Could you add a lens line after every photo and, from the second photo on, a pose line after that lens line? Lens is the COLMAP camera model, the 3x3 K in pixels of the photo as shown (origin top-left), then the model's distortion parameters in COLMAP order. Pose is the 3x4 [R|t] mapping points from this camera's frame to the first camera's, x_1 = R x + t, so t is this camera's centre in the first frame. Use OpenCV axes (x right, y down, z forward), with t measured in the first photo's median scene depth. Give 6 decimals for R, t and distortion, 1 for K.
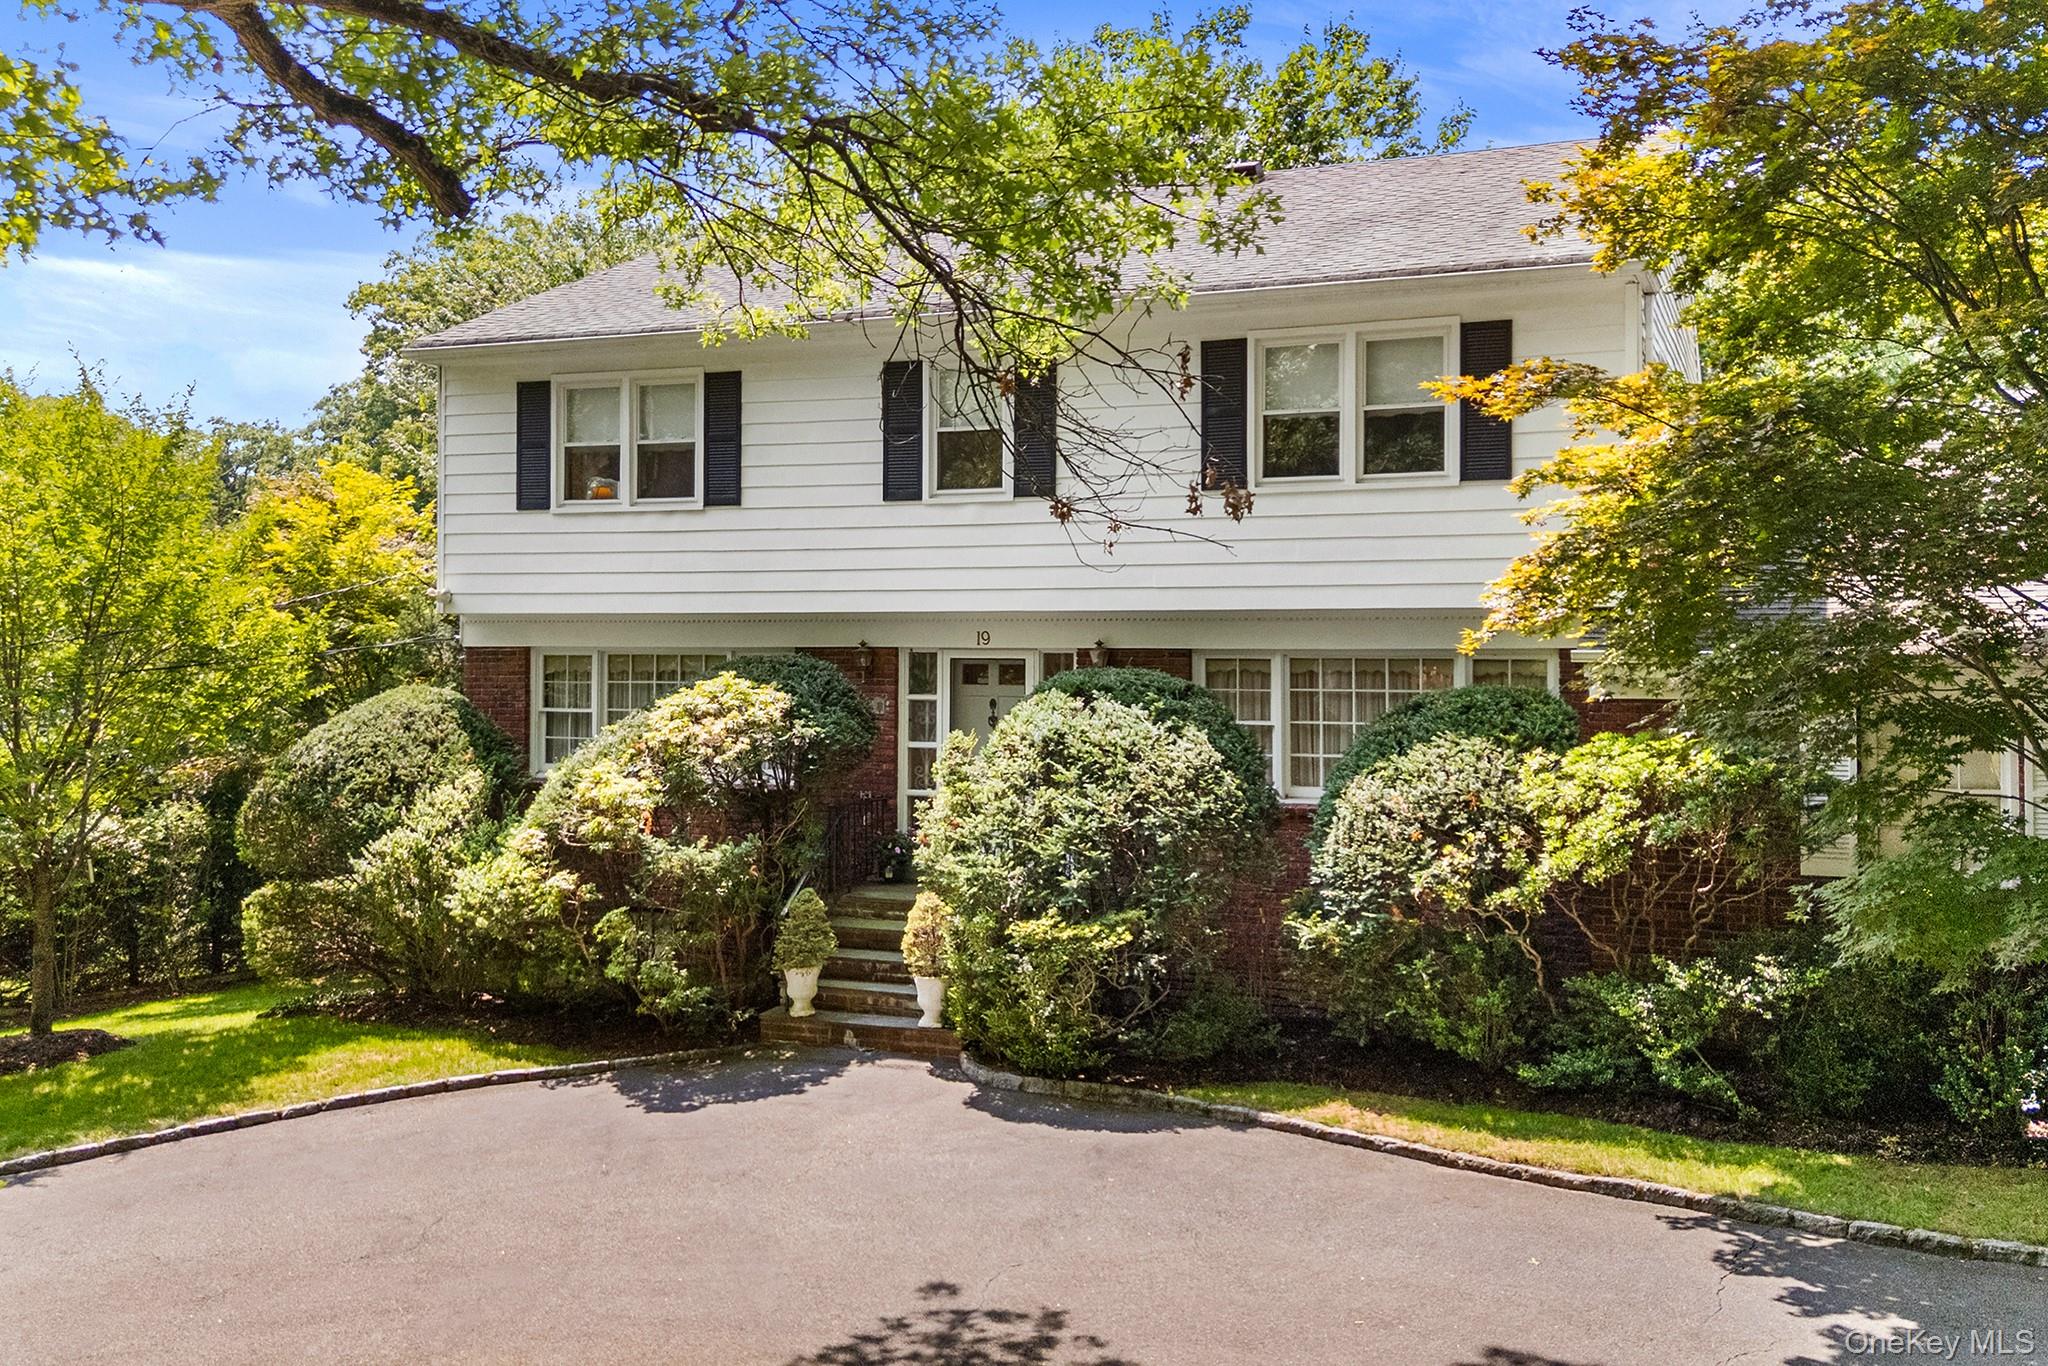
lens RADIAL K [[1880.8, 0, 1023.2], [0, 1880.8, 525.4], [0, 0, 1]] dist [0.004386, 0.006627]
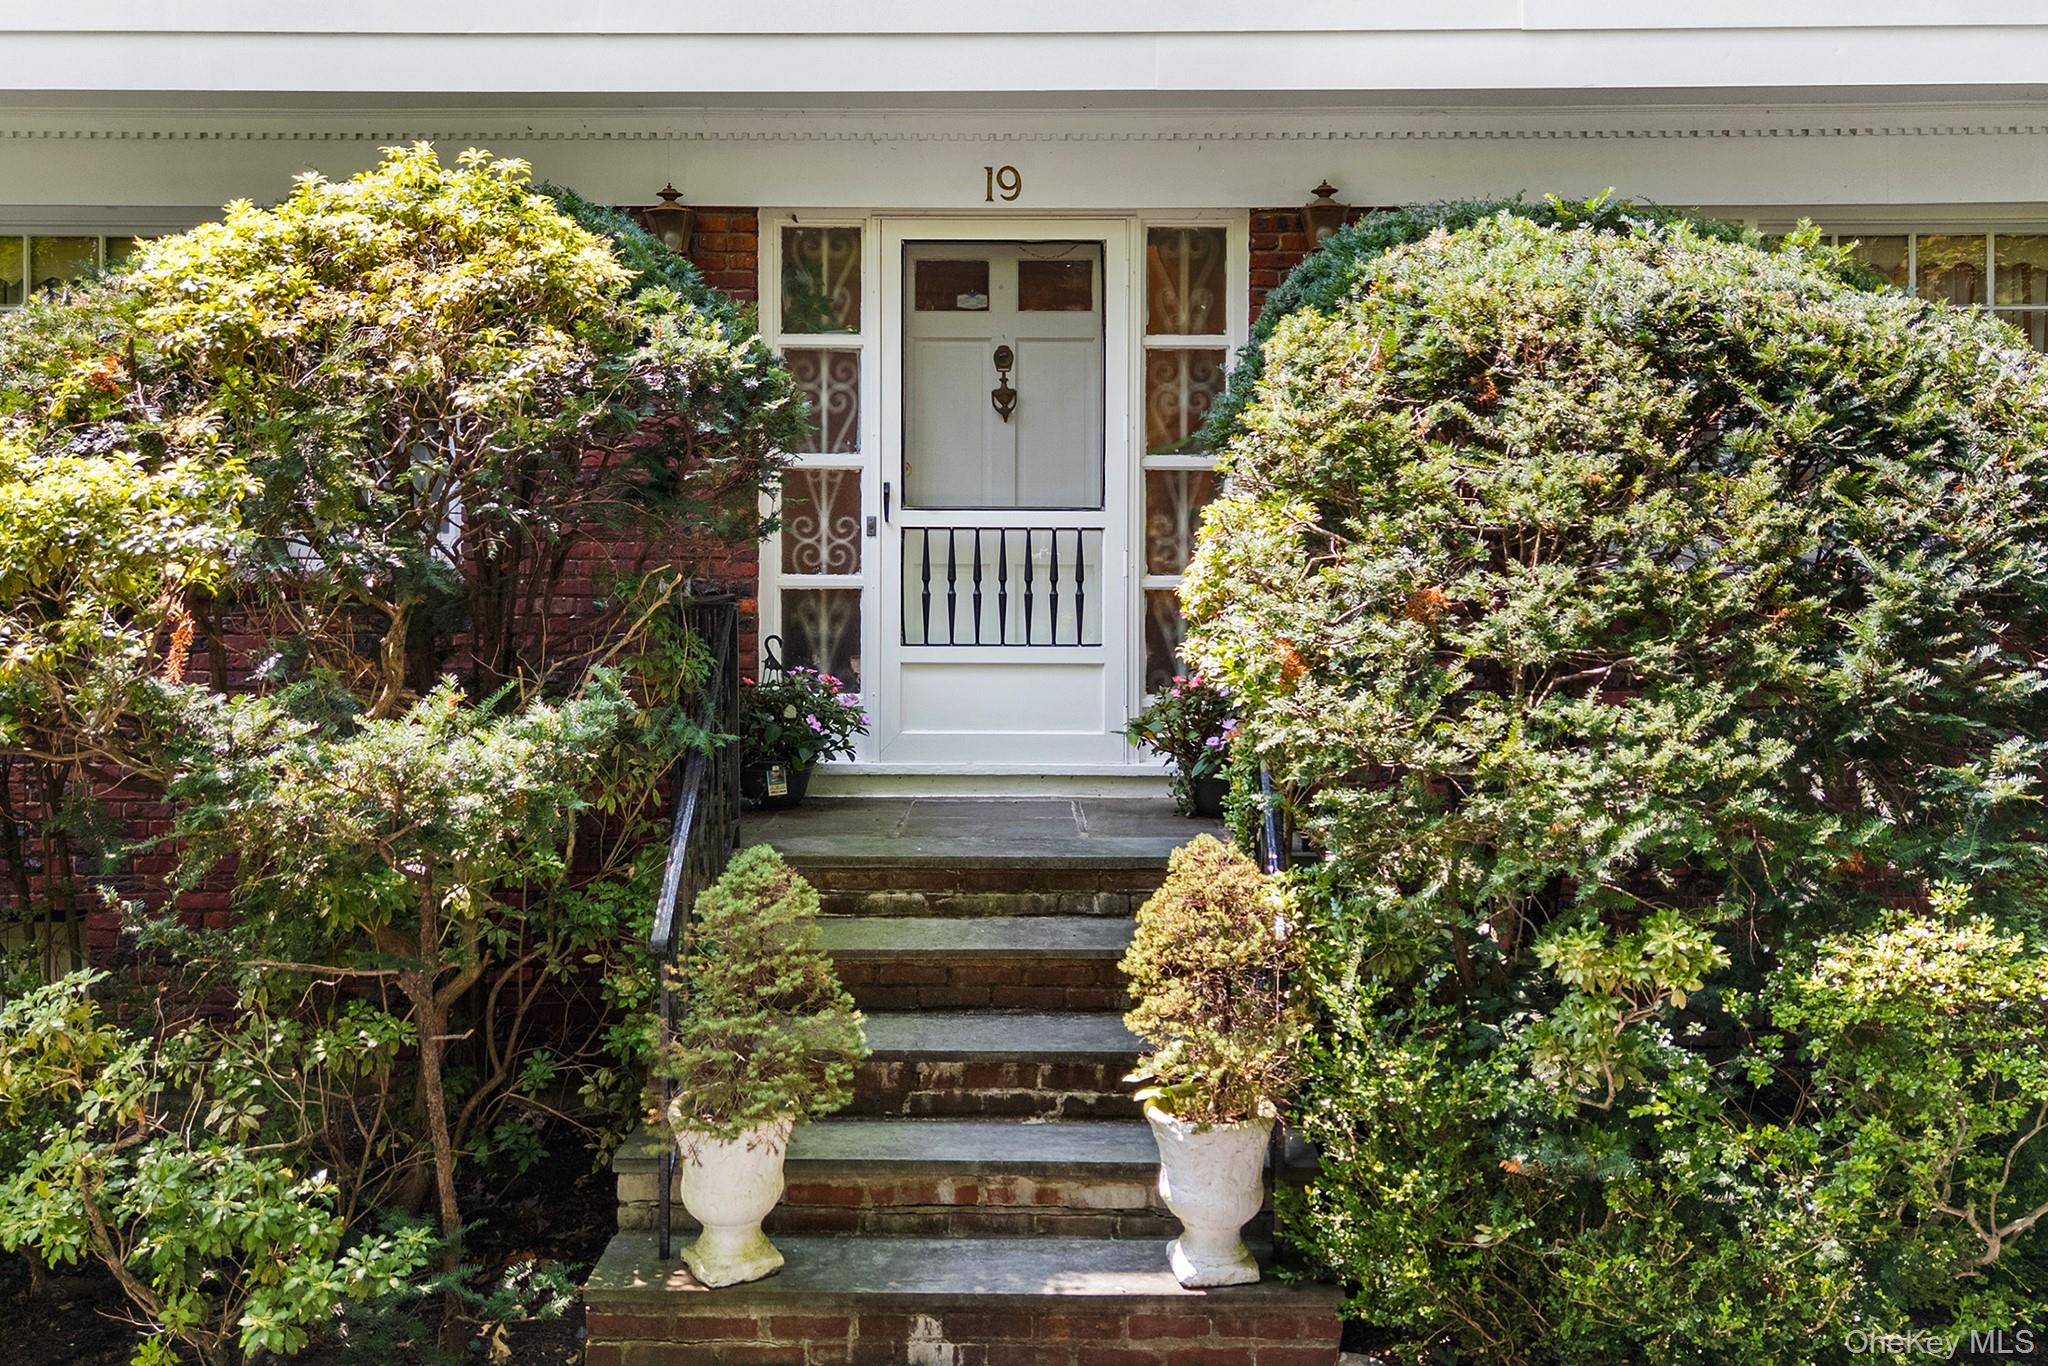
lens RADIAL K [[1880.8, 0, 1023.2], [0, 1880.8, 525.4], [0, 0, 1]] dist [0.004386, 0.006627]
pose [[0.933445, -0.000278, 0.358720, -0.182974], [-0.021476, 0.998163, 0.056658, 0.125735], [-0.358076, -0.060591, 0.931724, 0.719326]]
